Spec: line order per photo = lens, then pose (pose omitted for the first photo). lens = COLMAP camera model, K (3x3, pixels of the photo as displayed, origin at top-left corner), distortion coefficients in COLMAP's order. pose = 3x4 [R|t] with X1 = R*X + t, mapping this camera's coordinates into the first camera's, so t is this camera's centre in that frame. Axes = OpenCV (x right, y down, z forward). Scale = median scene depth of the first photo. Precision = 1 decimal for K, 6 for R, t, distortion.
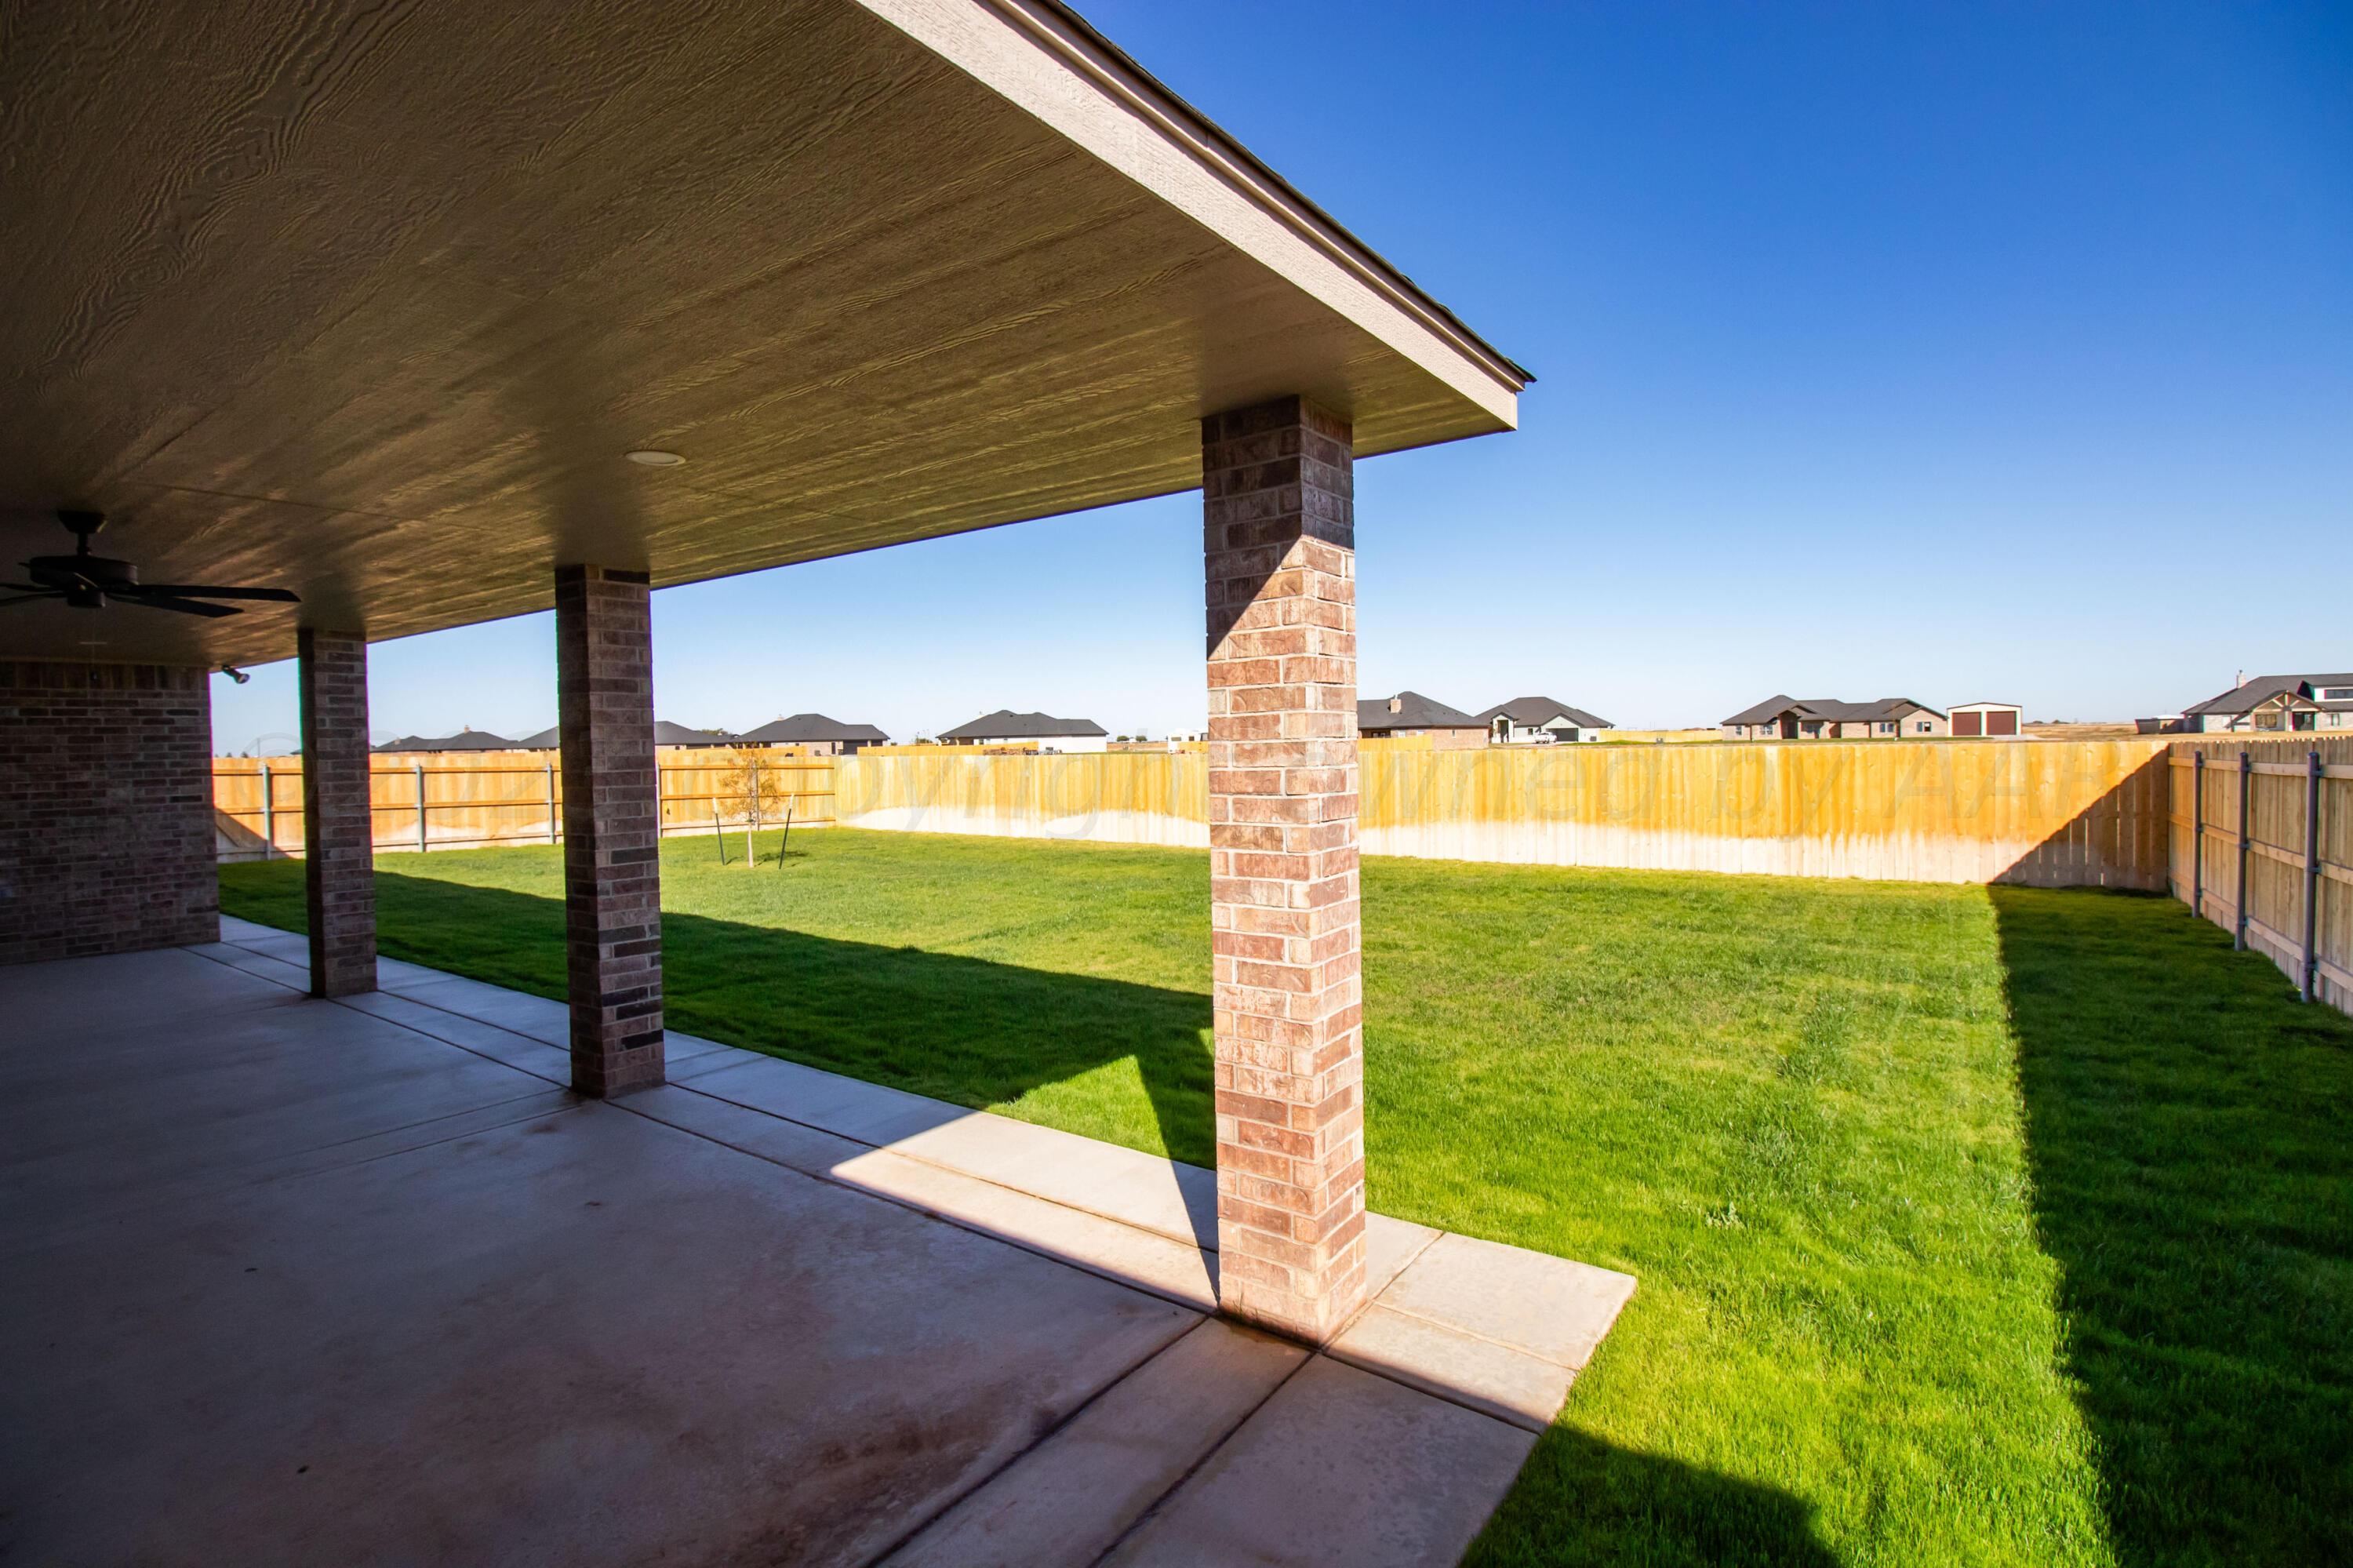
lens RADIAL K [[1104.9, 0, 1156.4], [0, 1104.9, 763.6], [0, 0, 1]] dist [-0.001366, -0.008656]
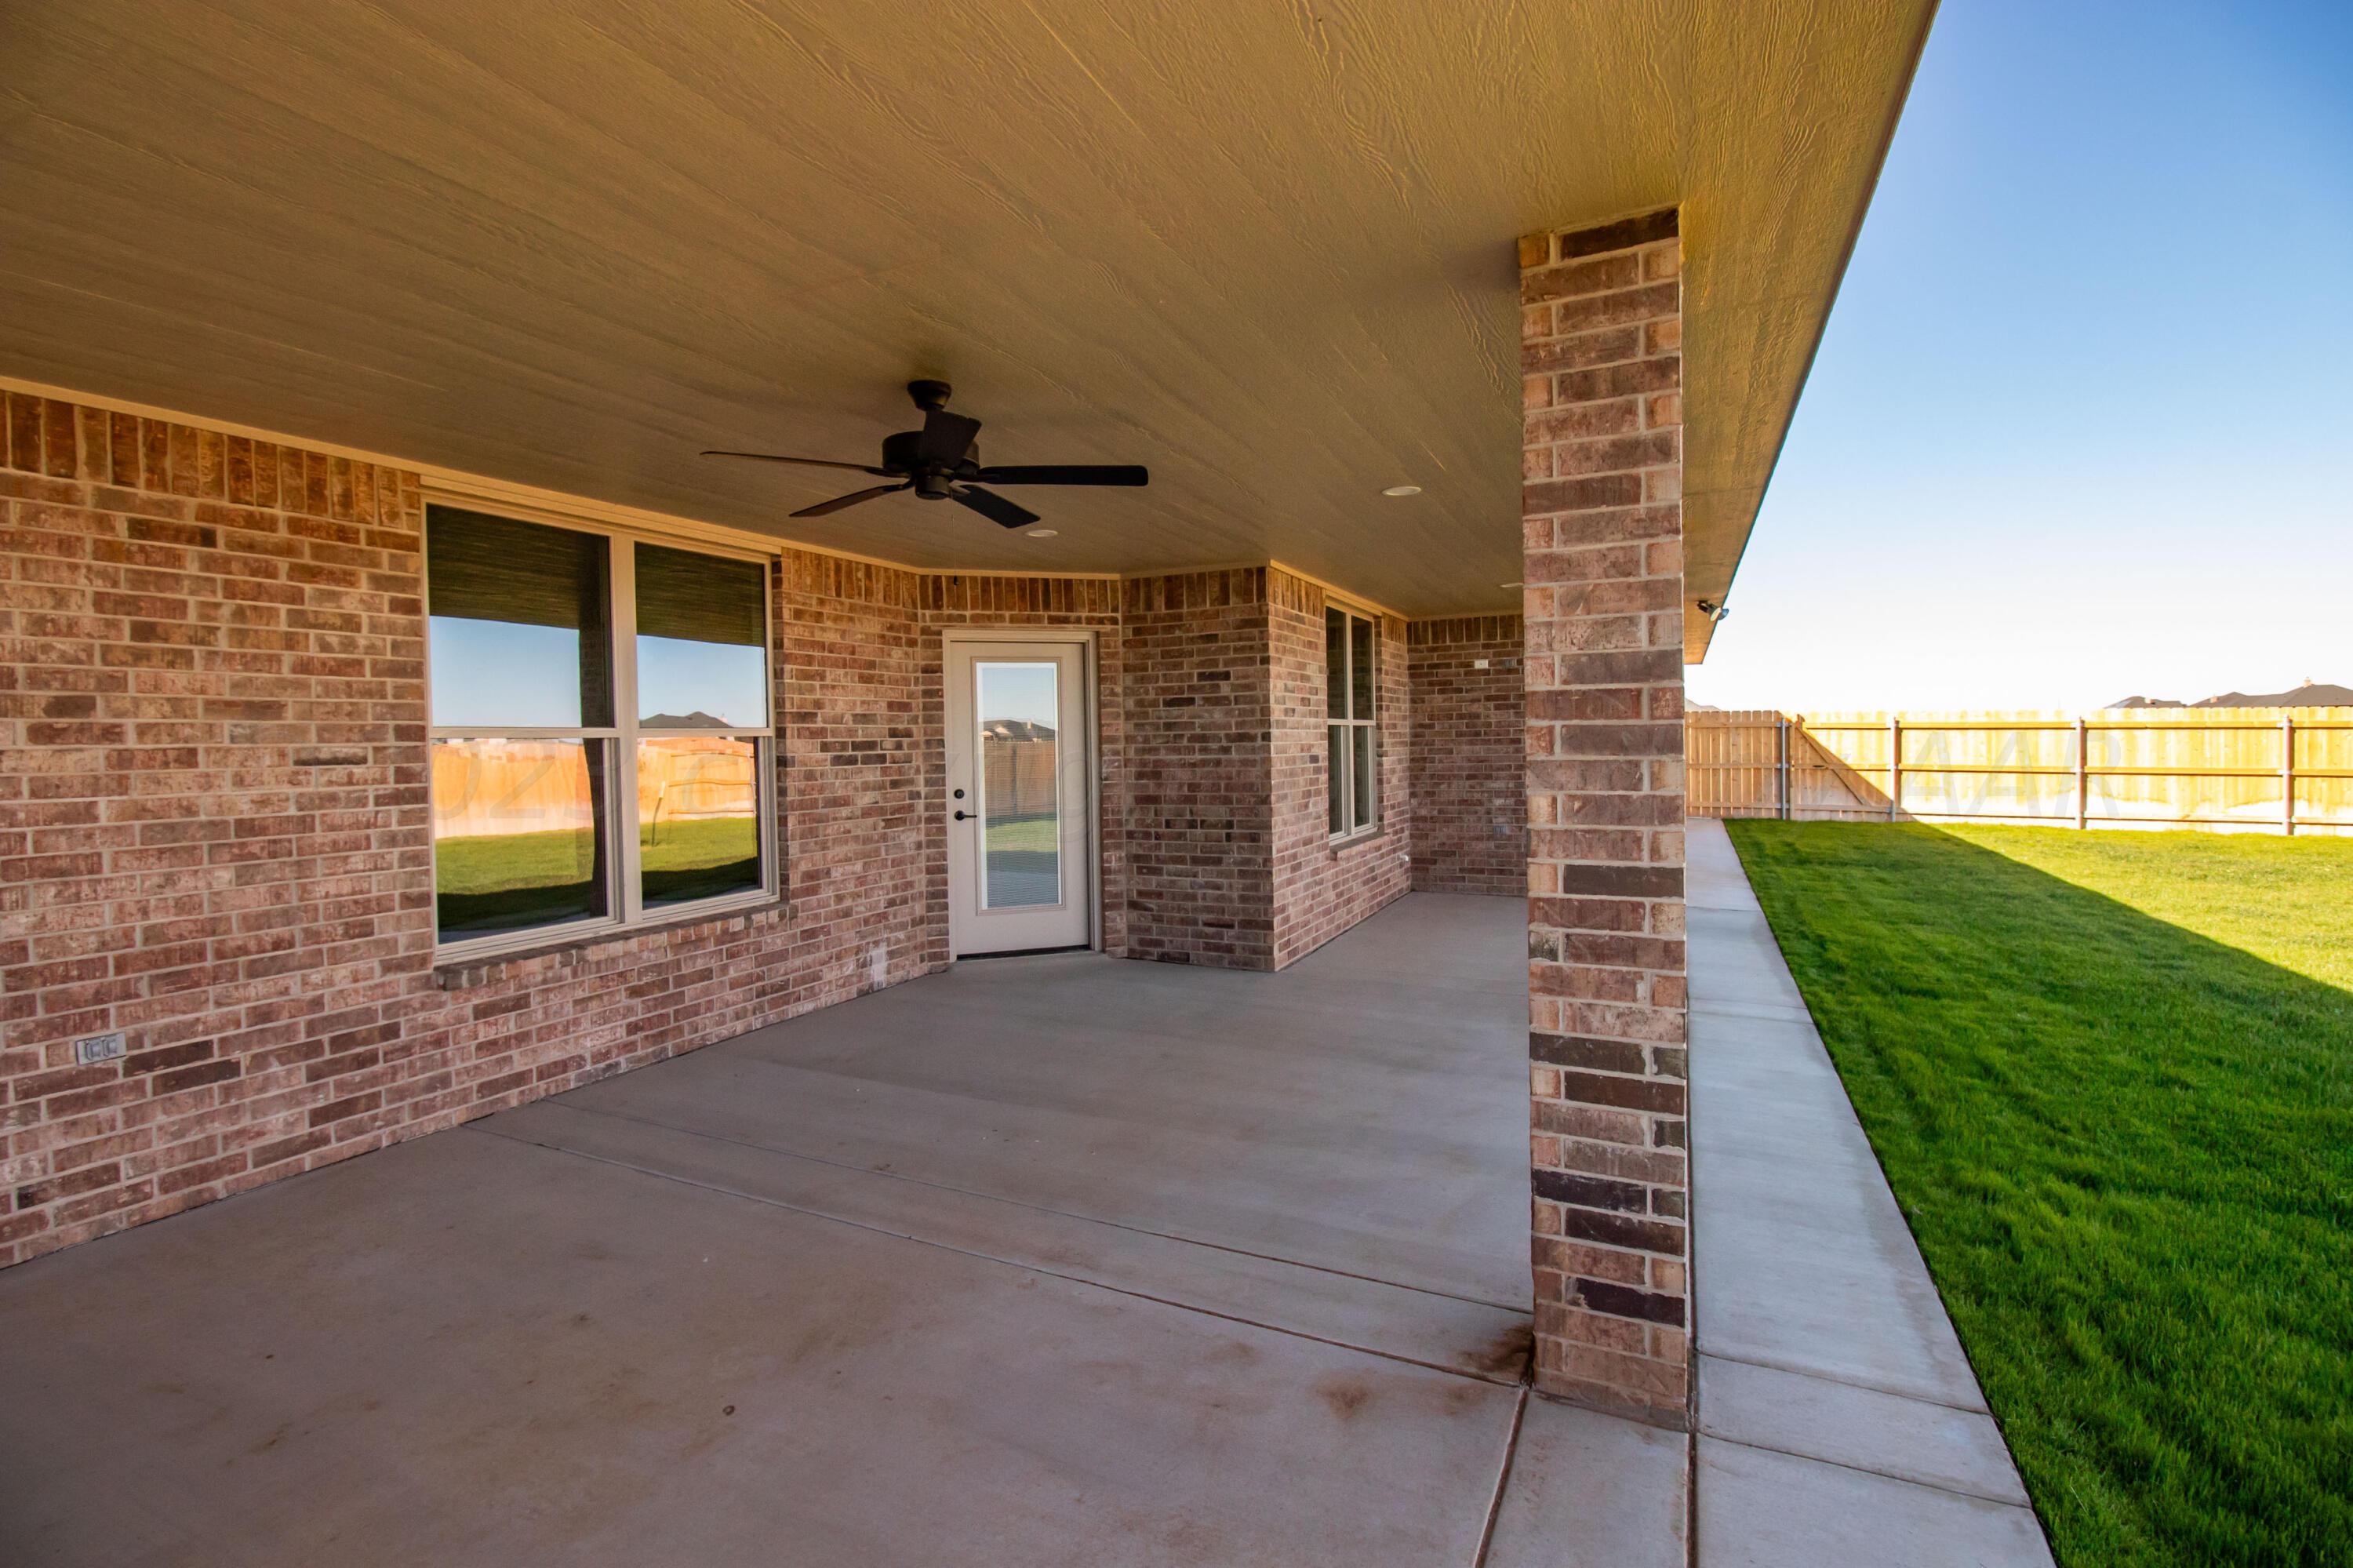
lens RADIAL K [[1104.9, 0, 1144.3], [0, 1104.9, 773.8], [0, 0, 1]] dist [-0.001366, -0.008656]
pose [[0.183462, 0.046447, -0.981929, -0.080806], [-0.002541, 0.998902, 0.046775, 0.020854], [0.983024, -0.006086, 0.183378, 0.733243]]
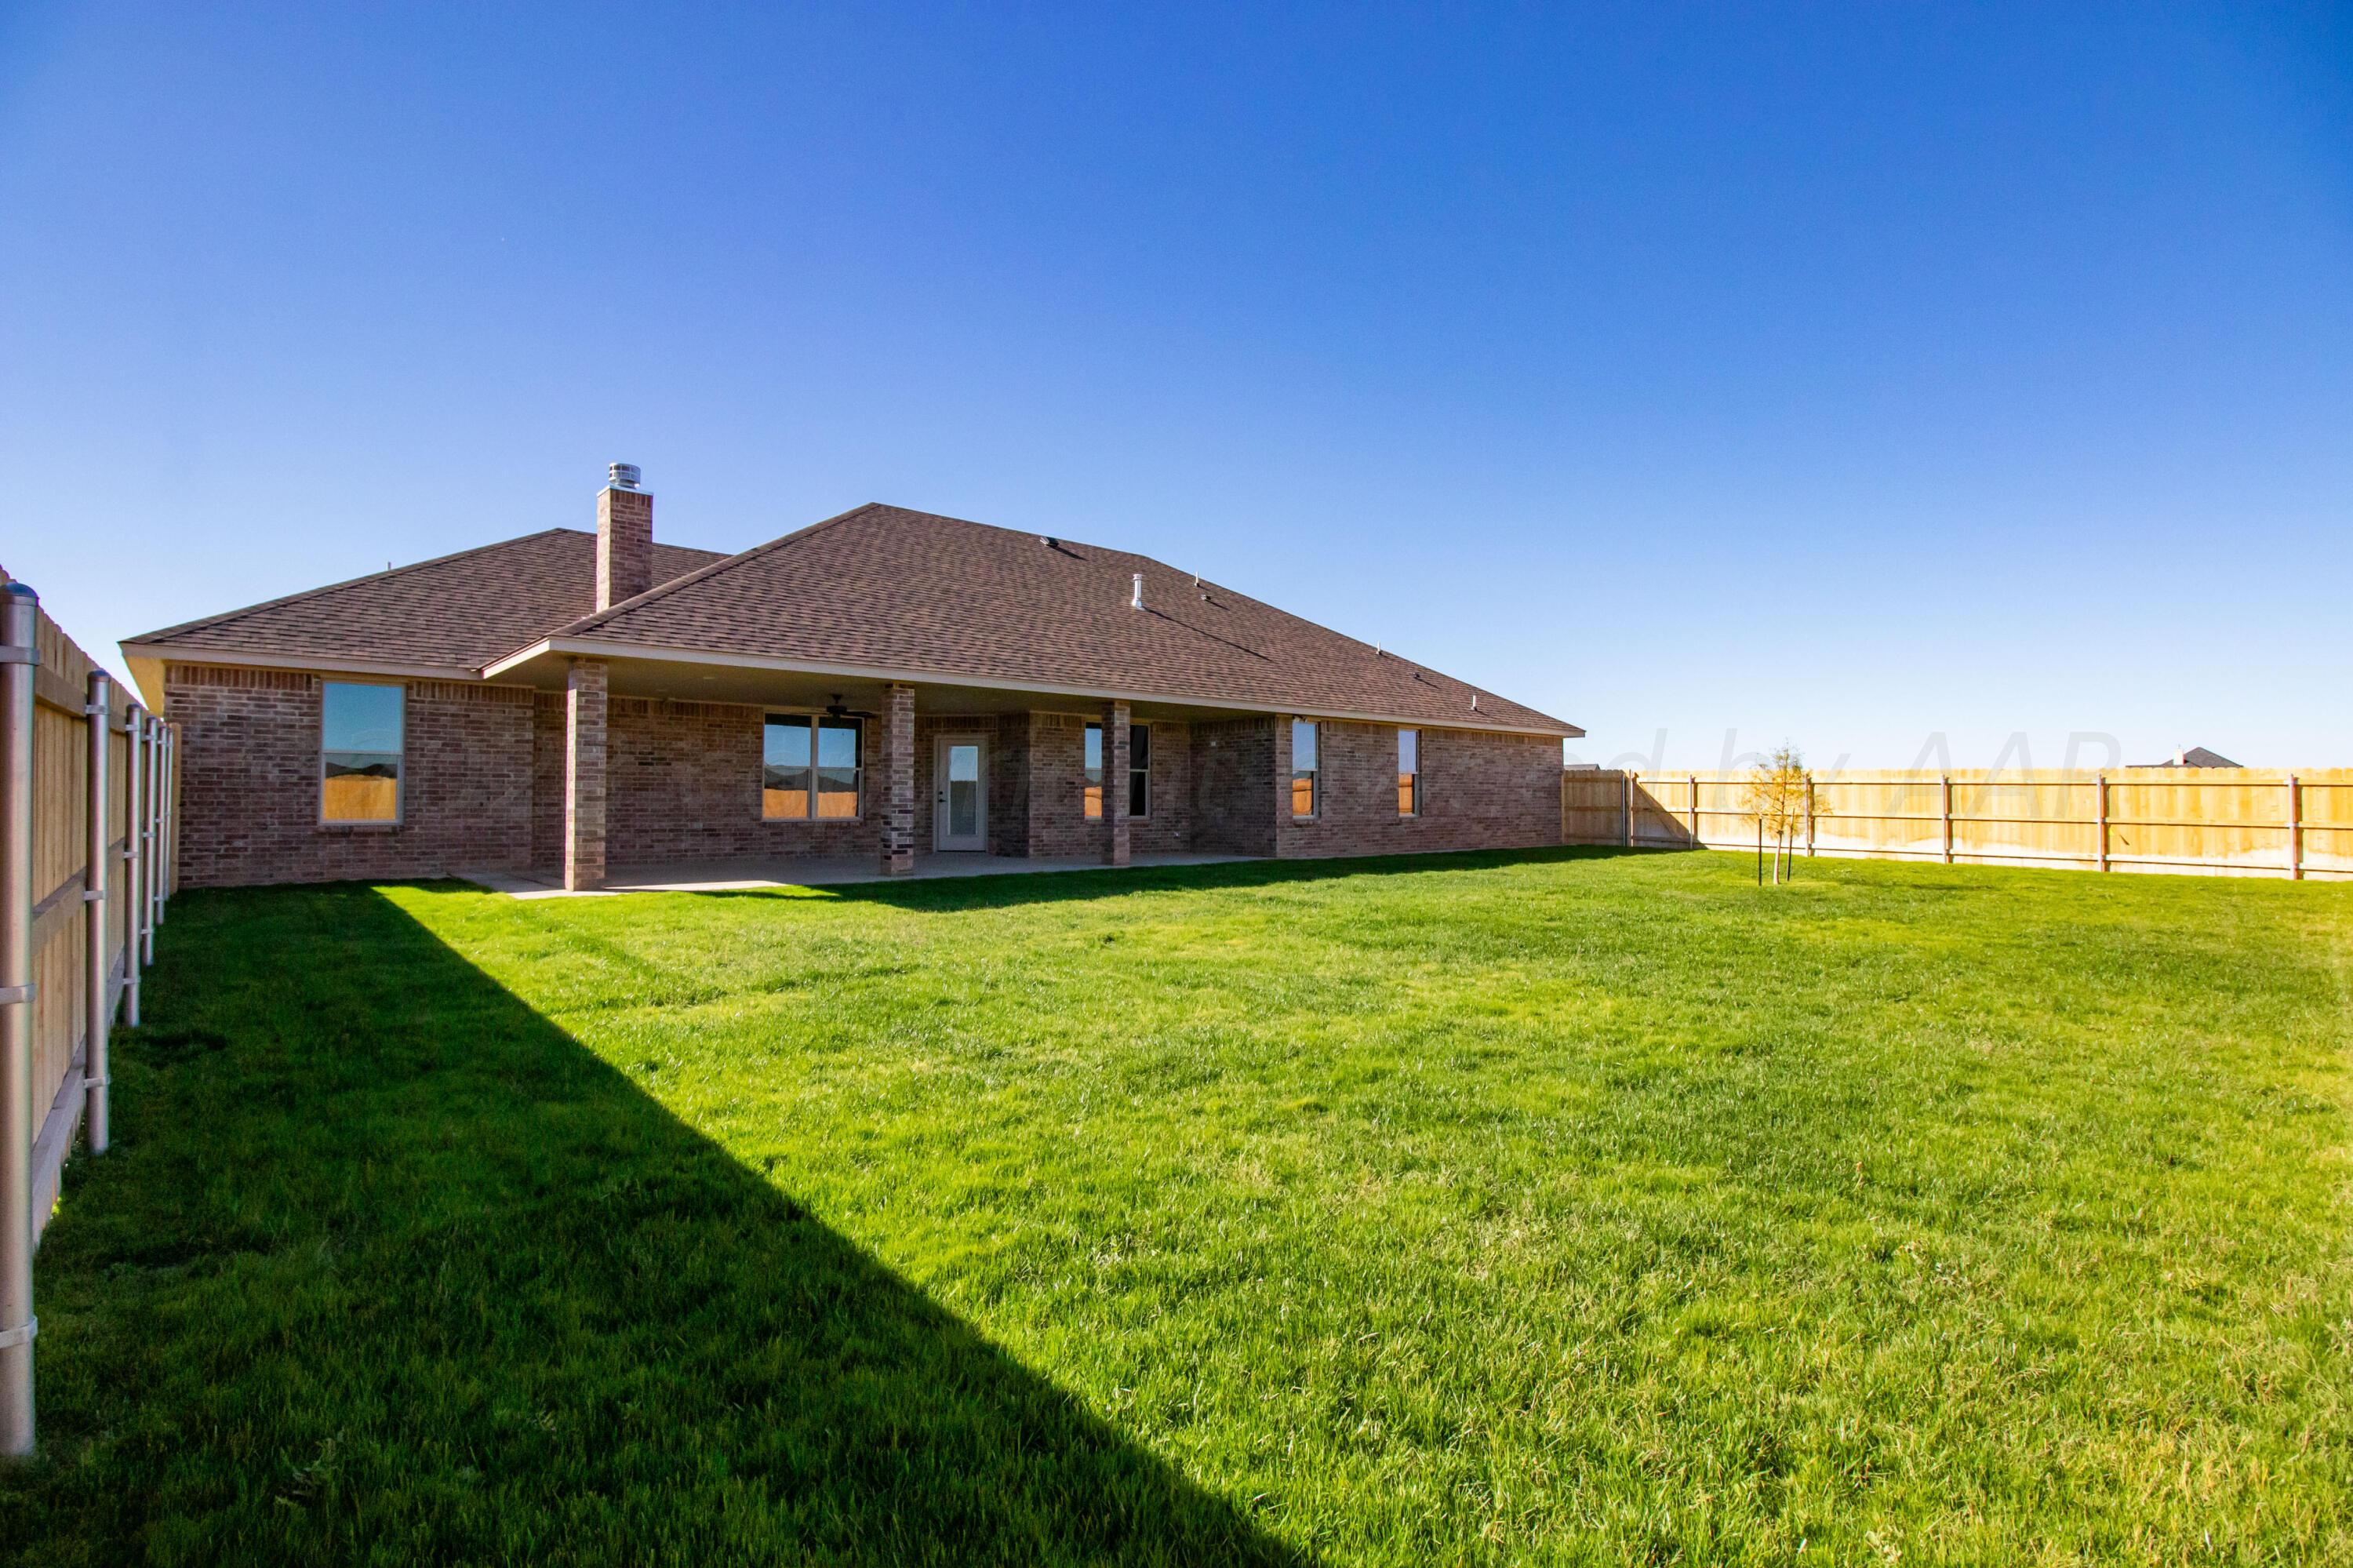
lens RADIAL K [[1104.9, 0, 1150.5], [0, 1104.9, 787.2], [0, 0, 1]] dist [-0.001366, -0.008656]
pose [[-0.217353, 0.003229, -0.976088, 2.051452], [-0.014618, 0.999872, 0.006563, 0.052832], [0.975984, 0.015695, -0.217278, 2.242089]]
